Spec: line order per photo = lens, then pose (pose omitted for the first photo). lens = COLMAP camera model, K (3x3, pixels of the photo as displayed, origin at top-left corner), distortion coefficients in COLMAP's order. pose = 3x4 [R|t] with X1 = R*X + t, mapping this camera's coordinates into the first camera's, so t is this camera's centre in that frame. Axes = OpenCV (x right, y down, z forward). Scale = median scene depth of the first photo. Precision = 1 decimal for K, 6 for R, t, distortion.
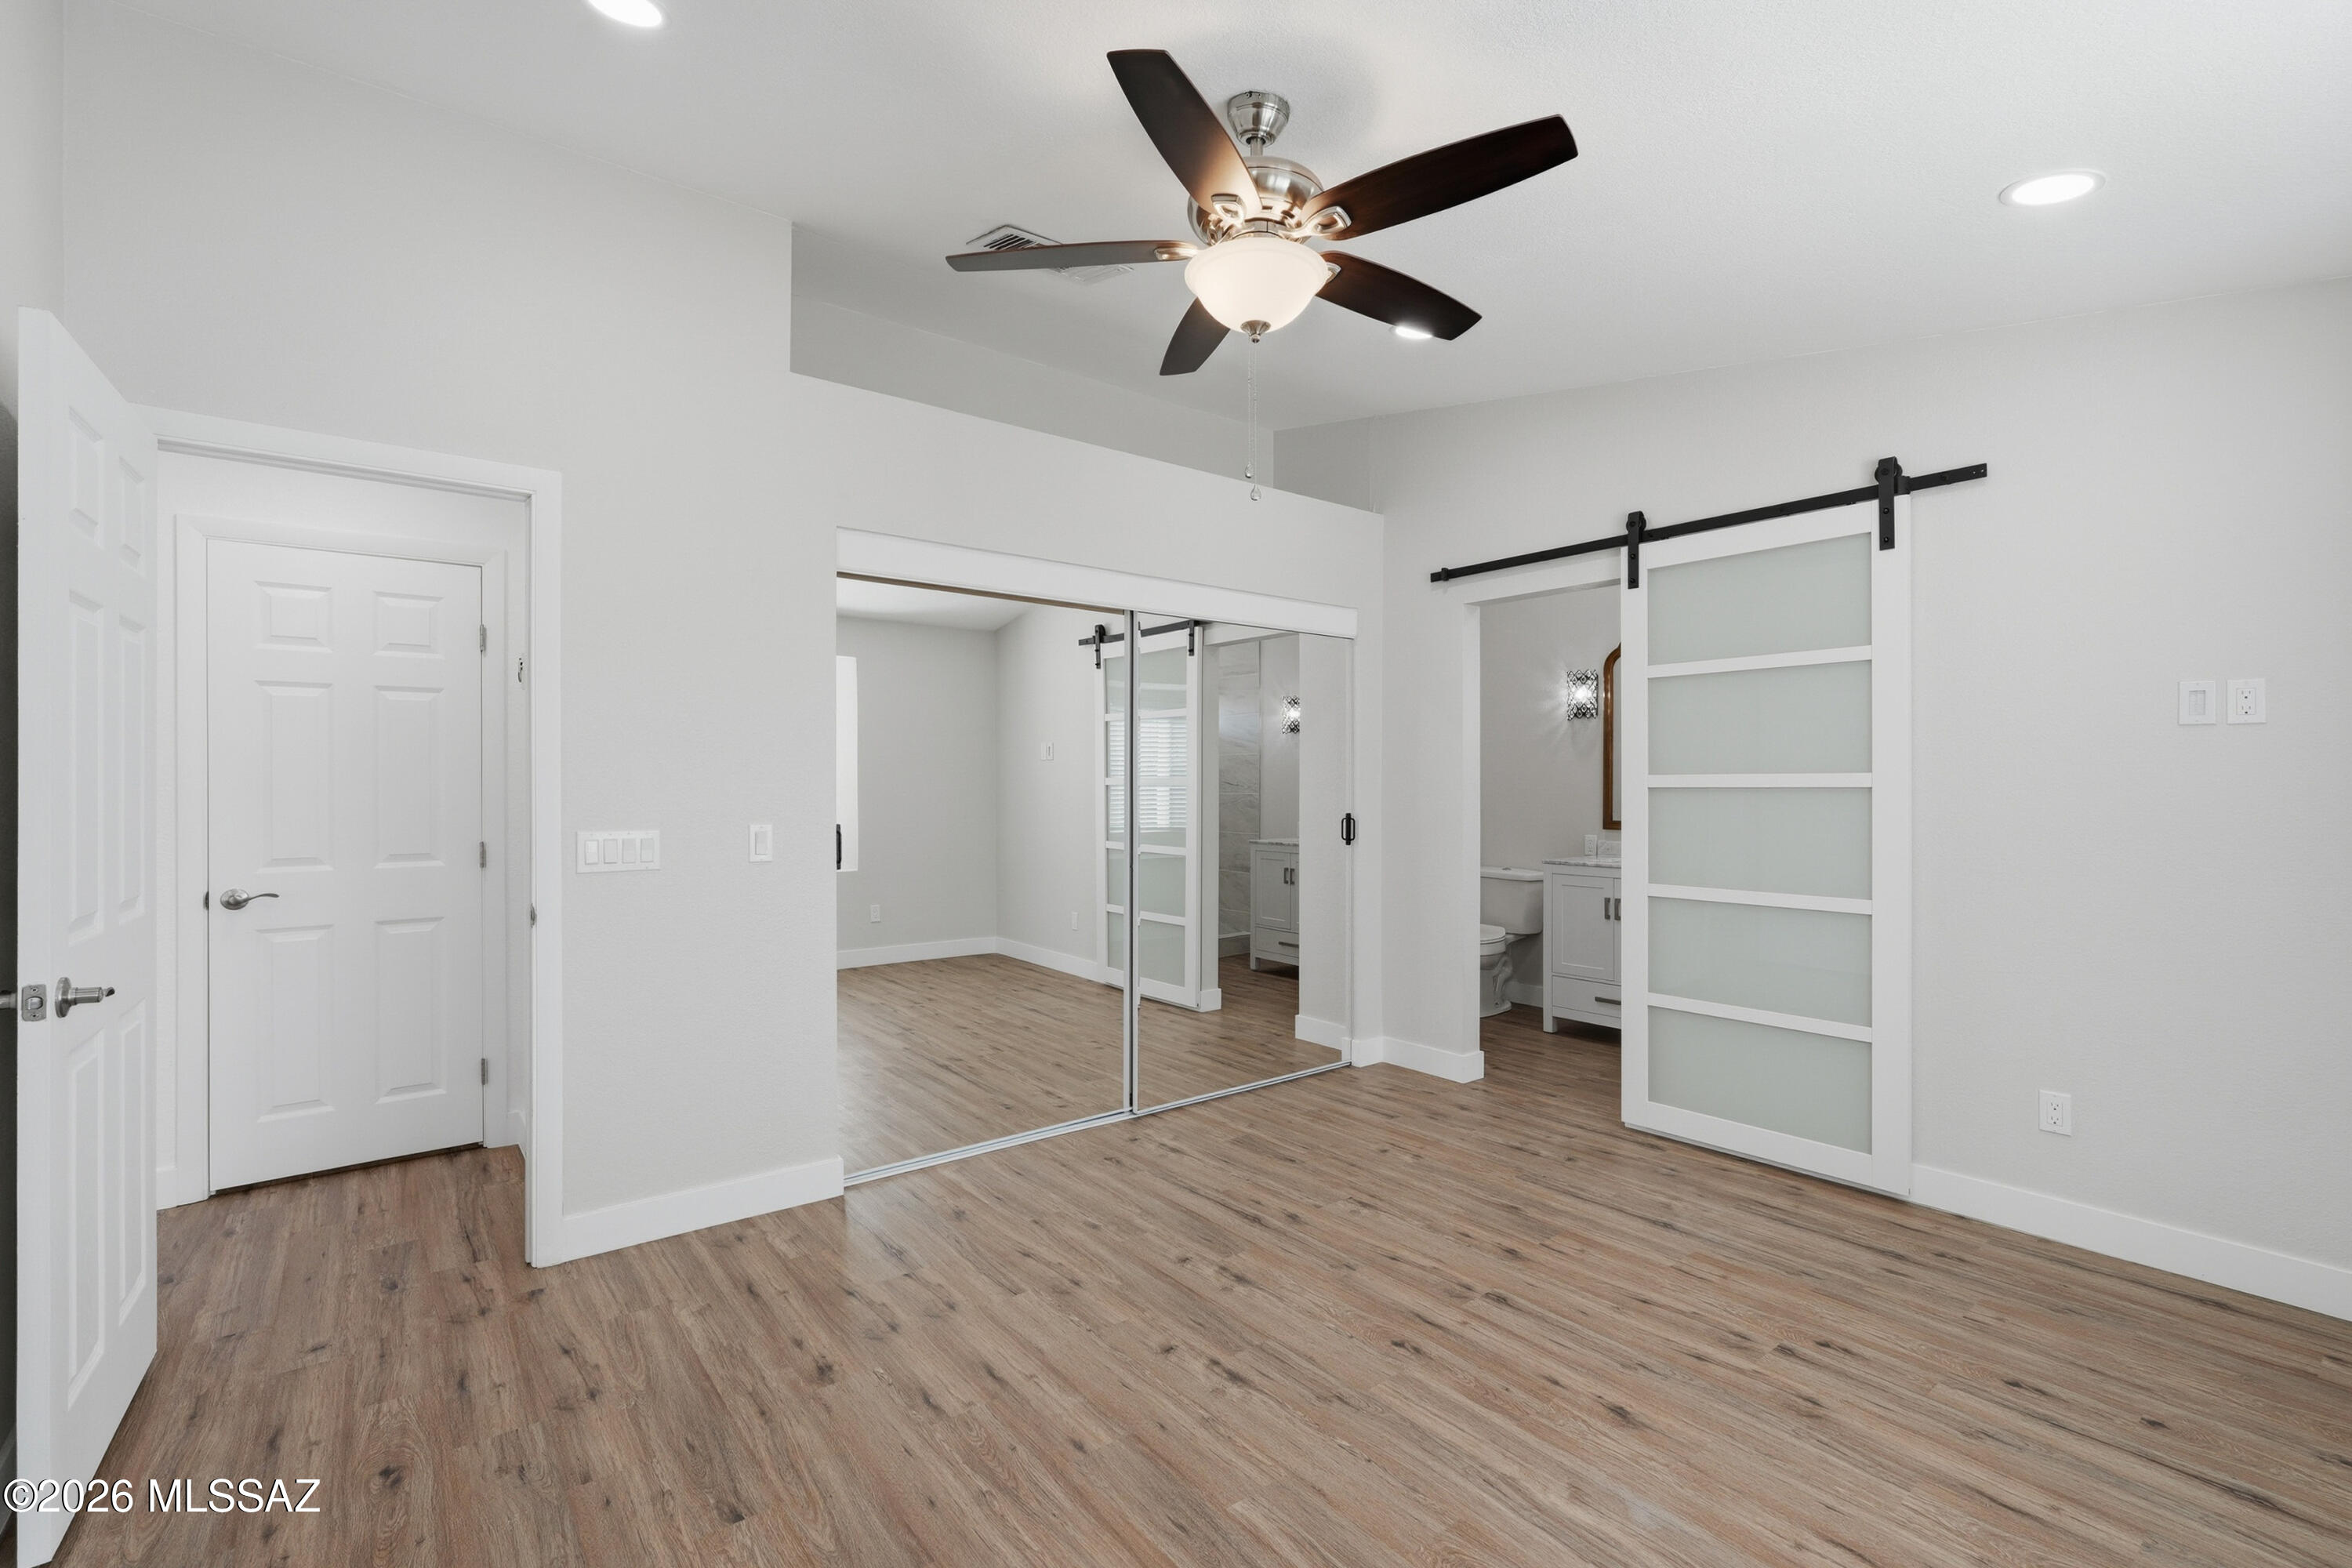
lens RADIAL K [[1044.2, 0, 1176.0], [0, 1044.2, 784.0], [0, 0, 1]] dist [-0.000242, 0.001333]
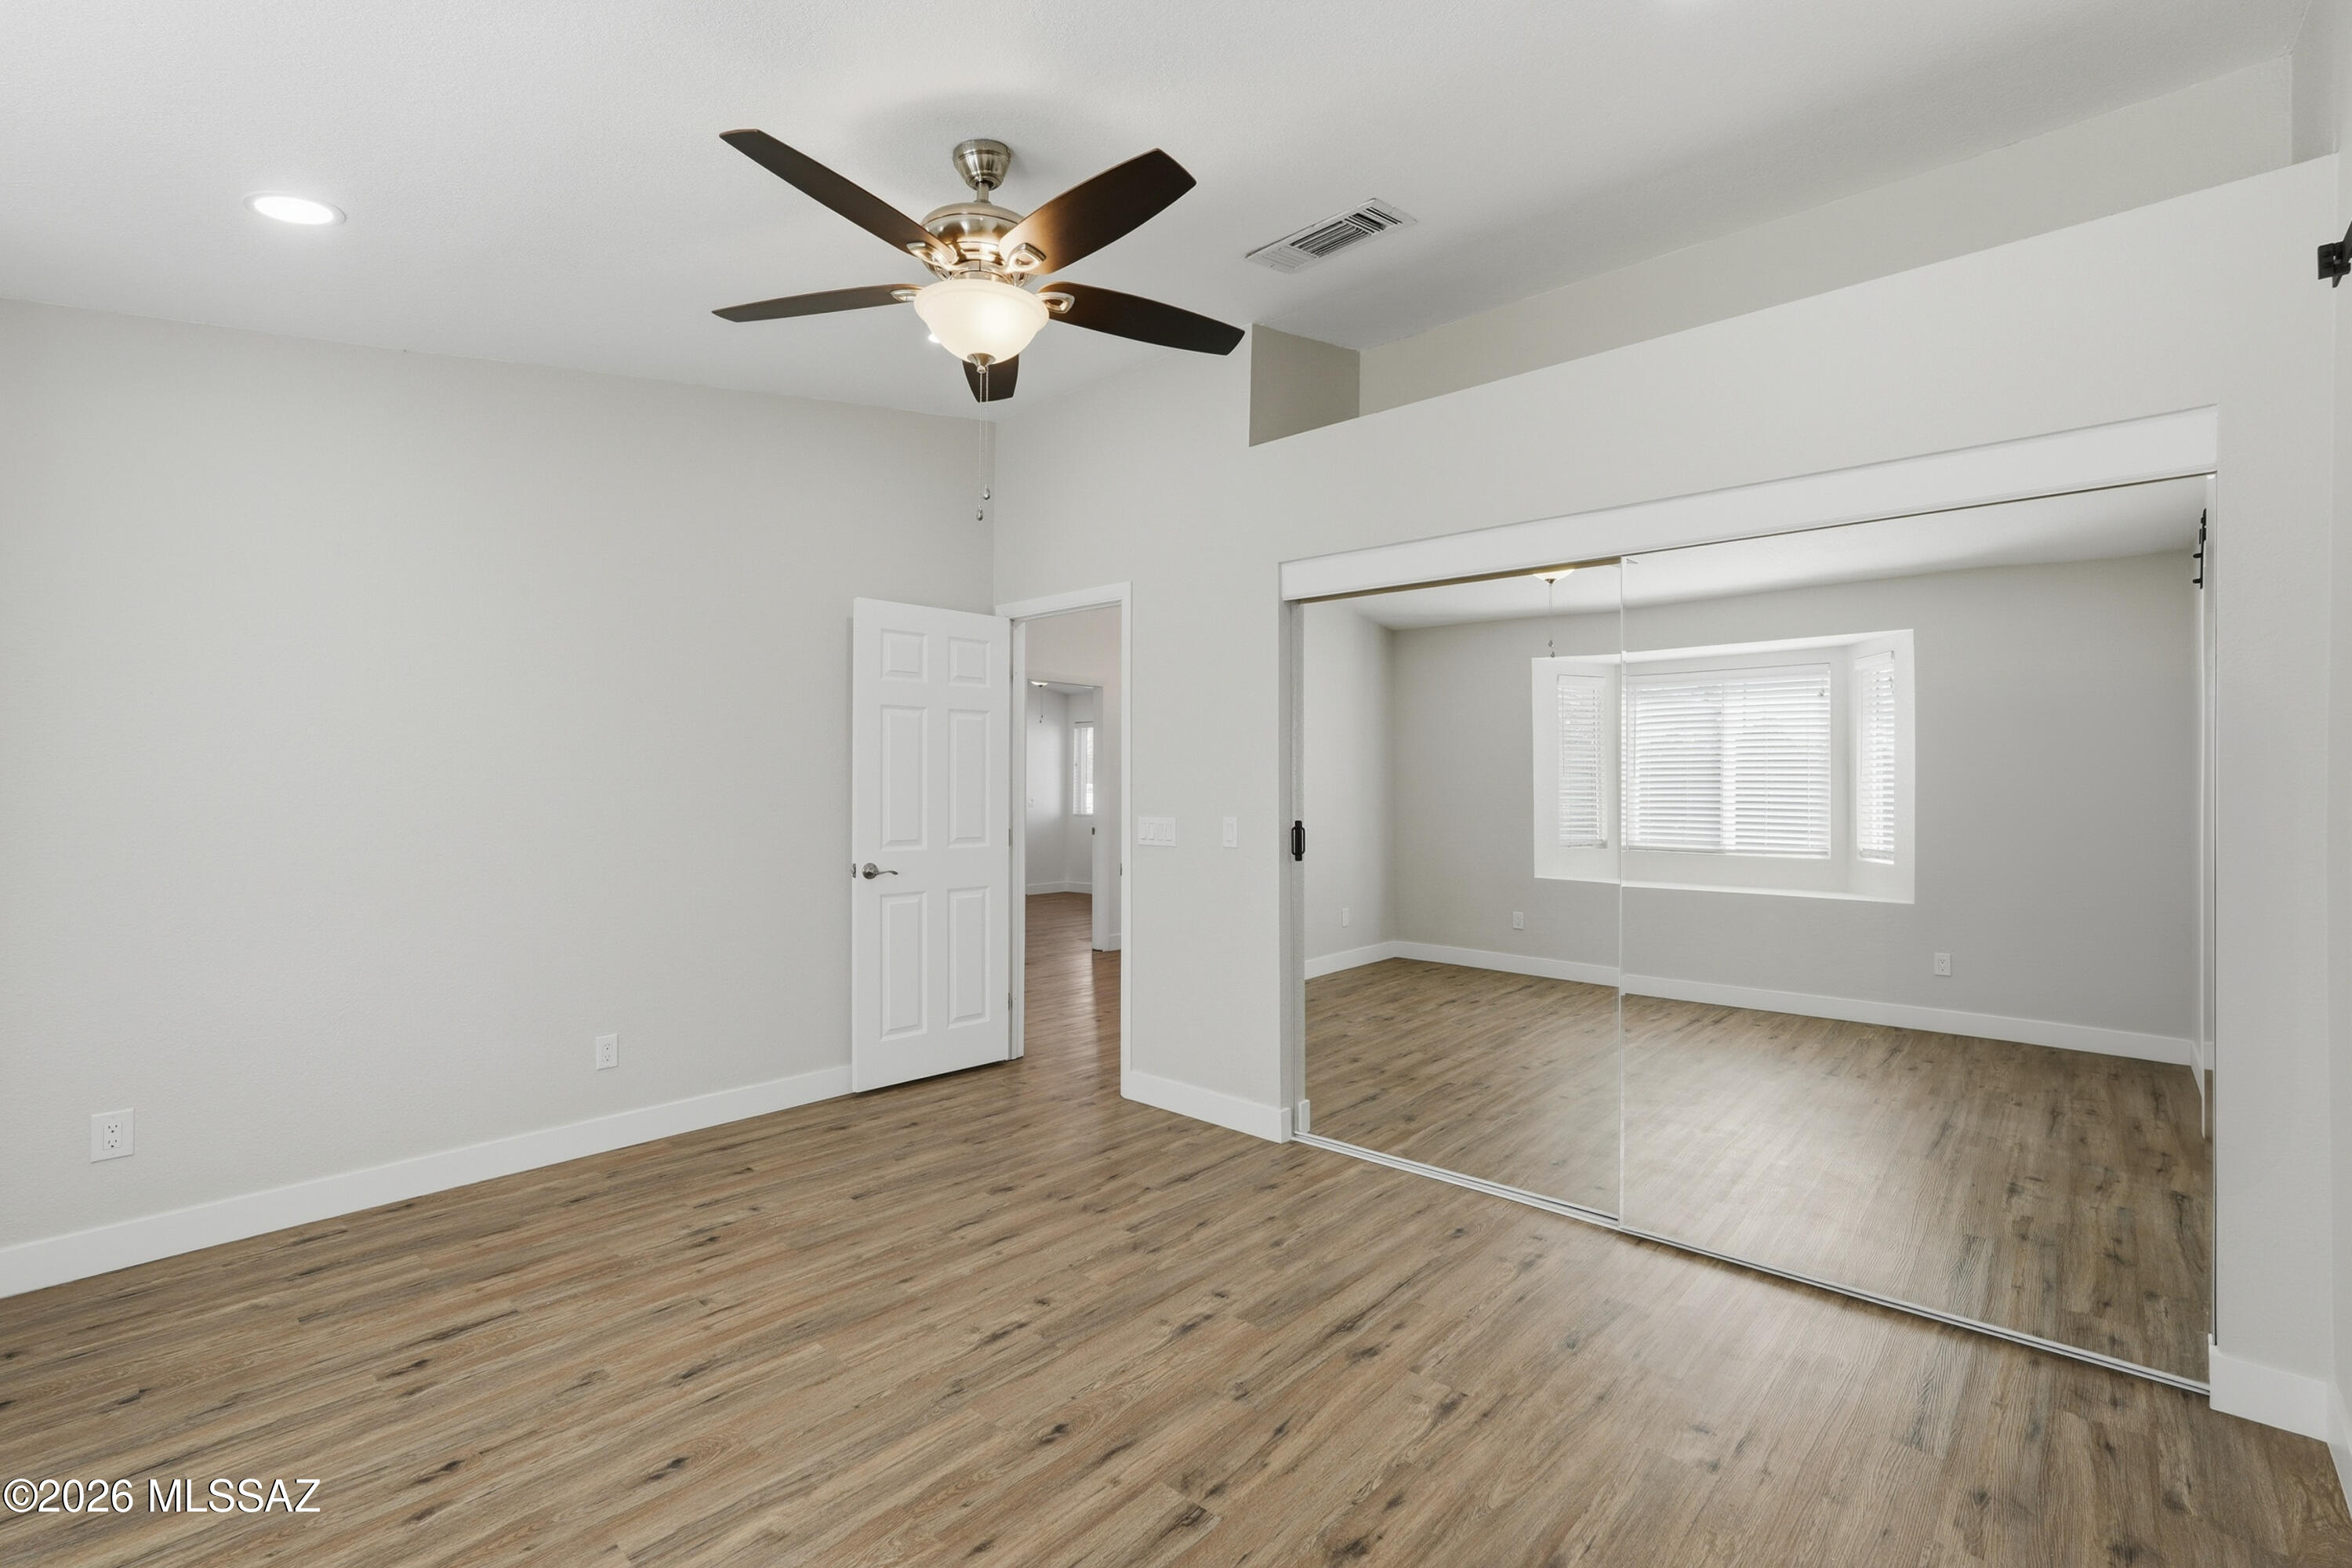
lens RADIAL K [[1040.1, 0, 1185.7], [0, 1040.1, 782.9], [0, 0, 1]] dist [-0.018248, 0.010254]
pose [[0.174230, -0.002857, -0.984701, 1.030291], [-0.004536, 0.999983, -0.003704, 0.002040], [0.984695, 0.005112, 0.174214, 0.906616]]
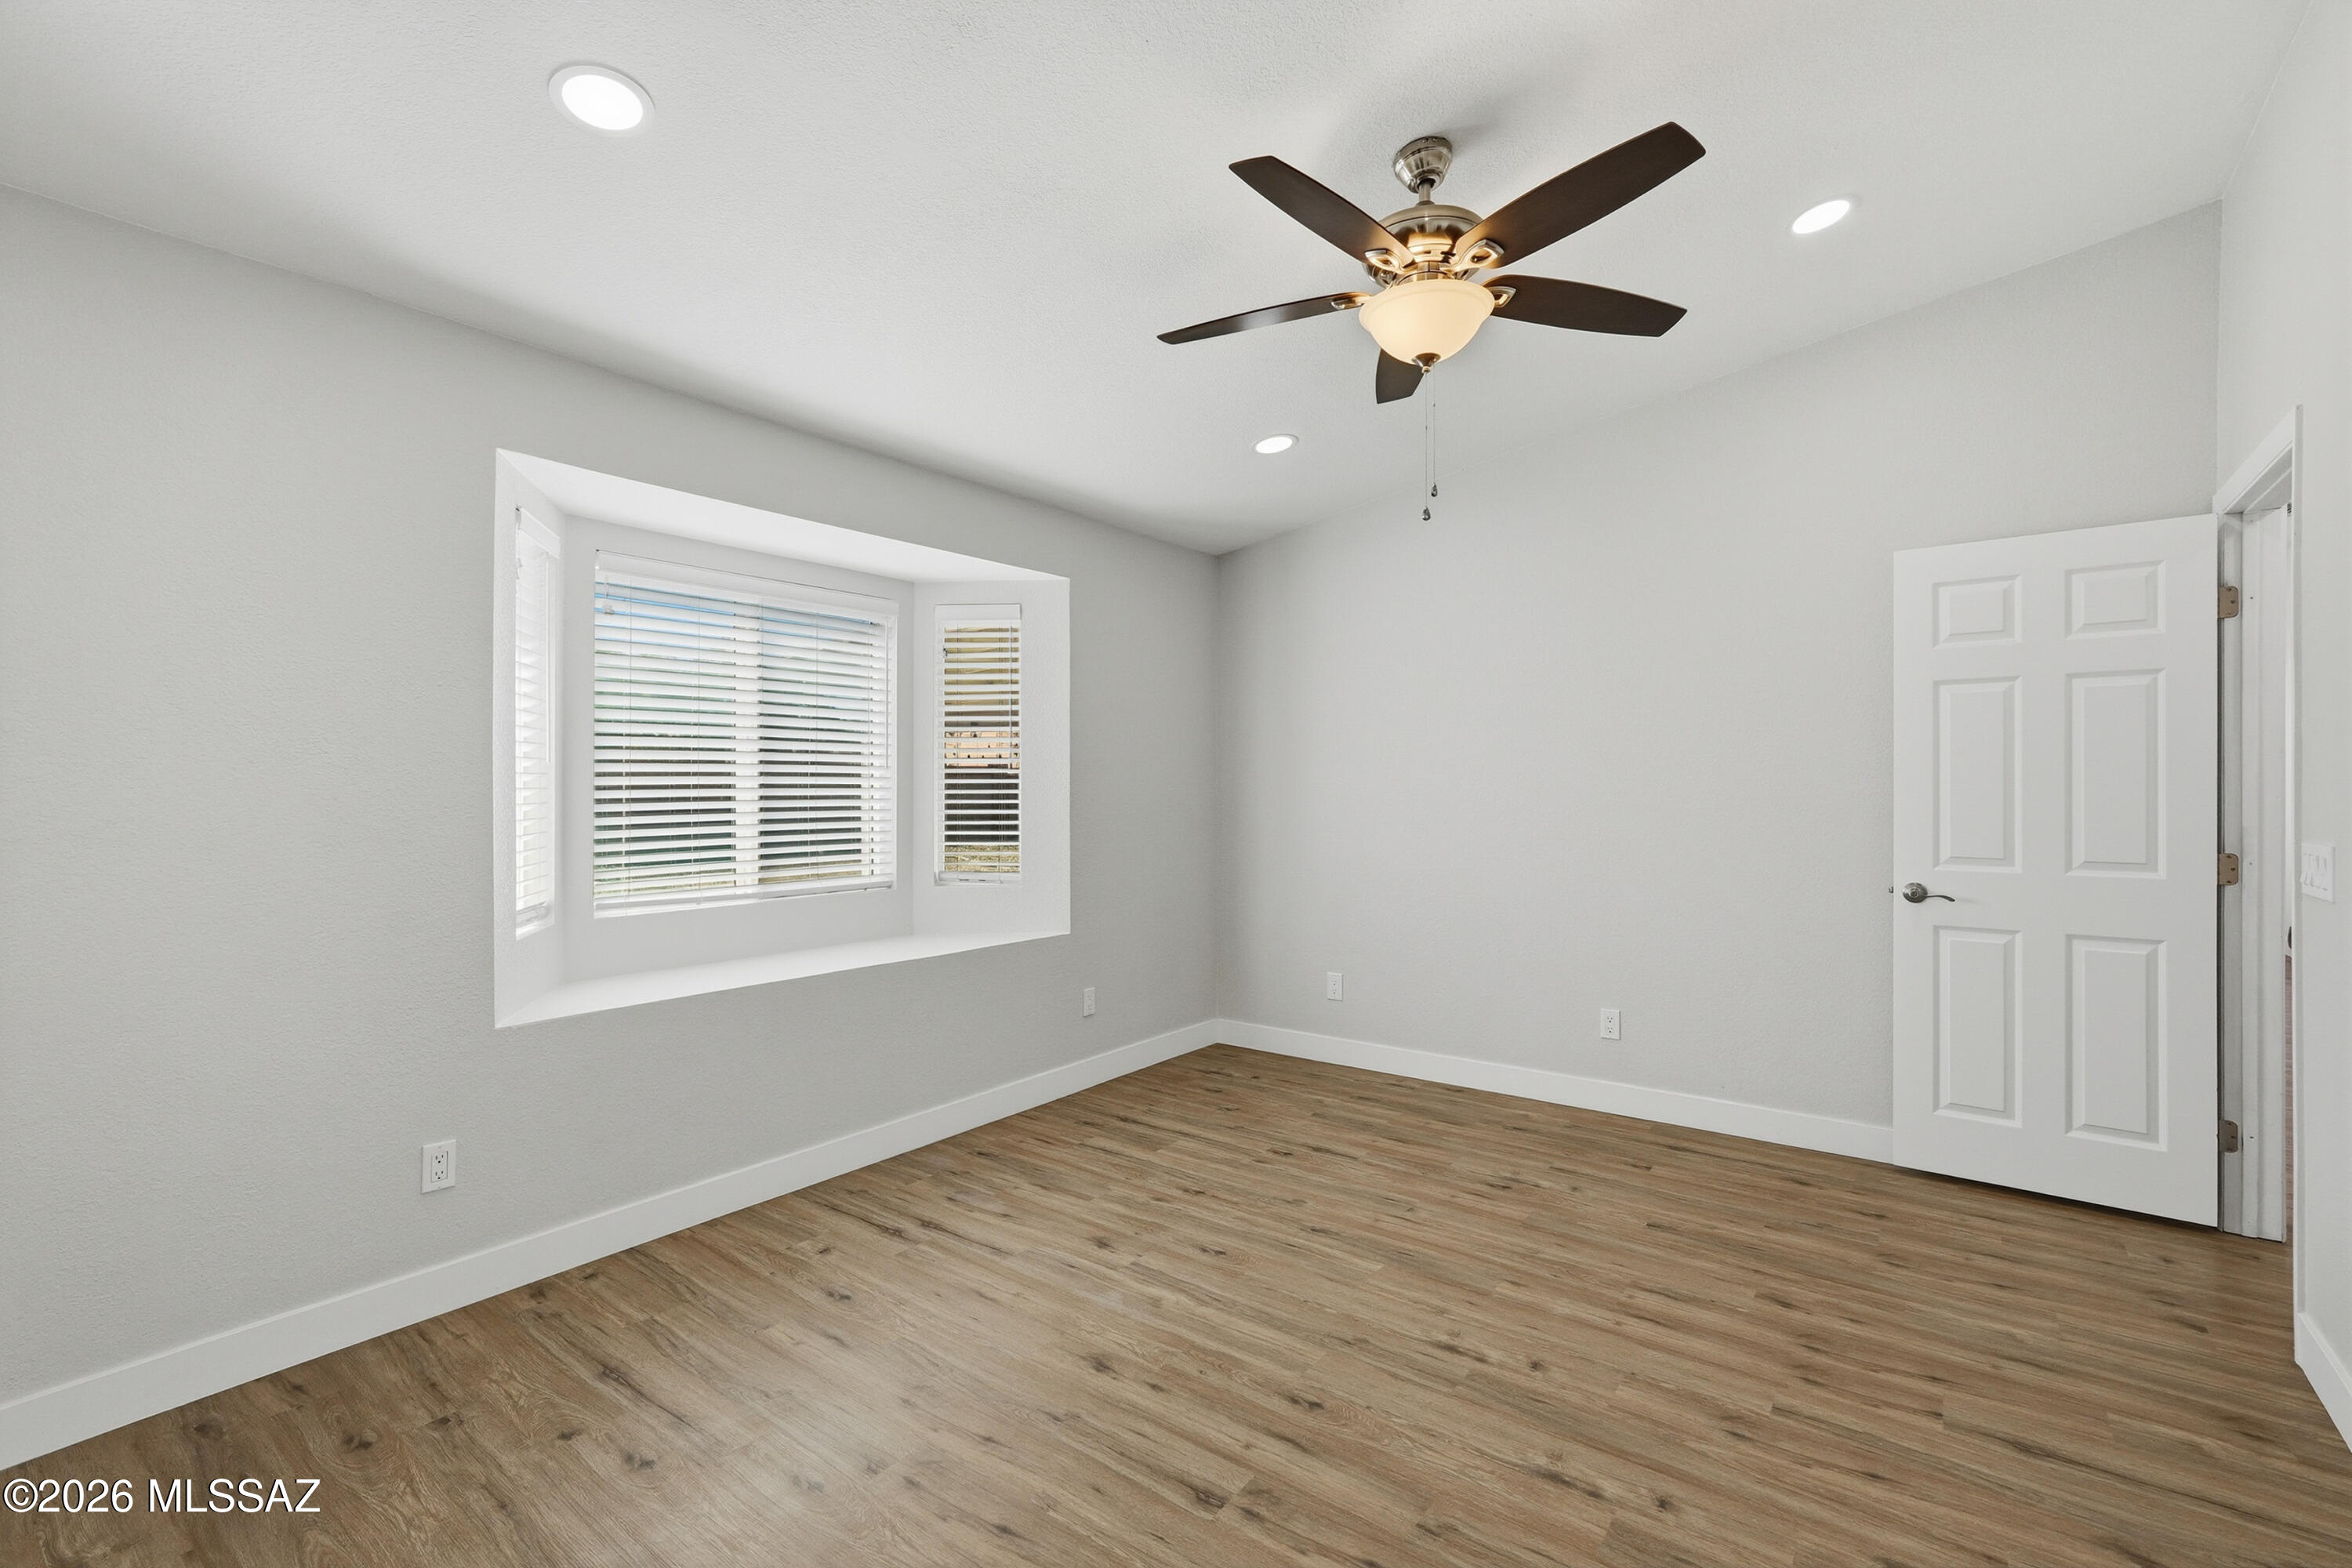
lens RADIAL K [[1033.6, 0, 1178.9], [0, 1033.6, 788.3], [0, 0, 1]] dist [-0.014209, 0.007786]
pose [[-0.966092, -0.000306, -0.258200, 0.529434], [-0.001453, 0.999990, 0.004250, 0.002963], [0.258196, 0.004482, -0.966082, 1.737941]]
